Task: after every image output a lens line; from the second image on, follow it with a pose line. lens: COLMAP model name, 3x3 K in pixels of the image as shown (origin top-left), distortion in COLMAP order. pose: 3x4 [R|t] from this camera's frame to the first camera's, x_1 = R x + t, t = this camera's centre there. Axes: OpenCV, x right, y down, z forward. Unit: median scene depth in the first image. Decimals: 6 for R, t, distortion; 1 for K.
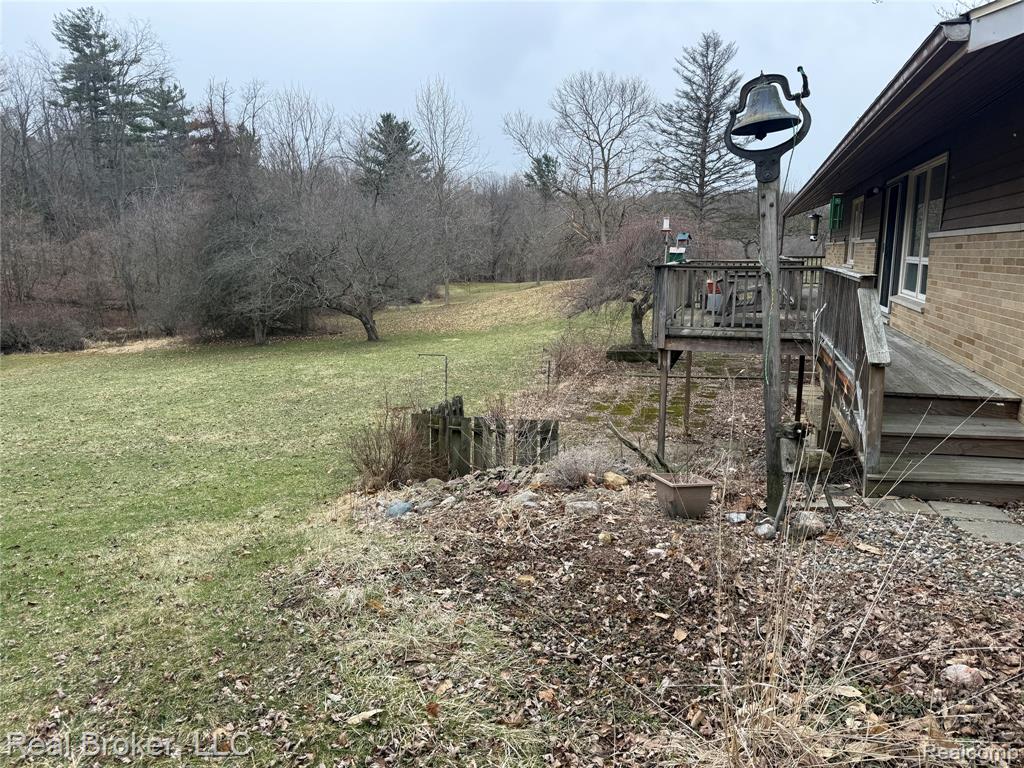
lens RADIAL K [[710.3, 0, 519.9], [0, 710.3, 386.6], [0, 0, 1]] dist [0.059877, -0.071828]
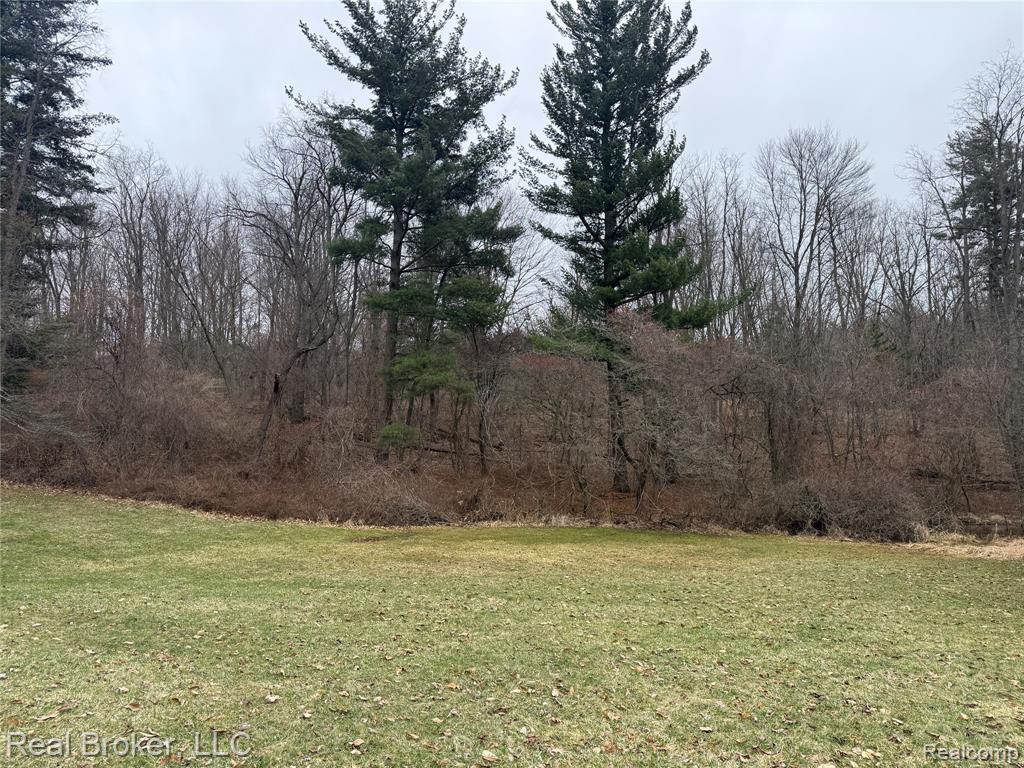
lens RADIAL K [[710.3, 0, 517.6], [0, 710.3, 391.3], [0, 0, 1]] dist [0.059877, -0.071828]
pose [[0.433237, -0.067922, -0.898717, -0.446270], [-0.168956, 0.973358, -0.155010, -0.053610], [0.885302, 0.219000, 0.410219, 0.923063]]
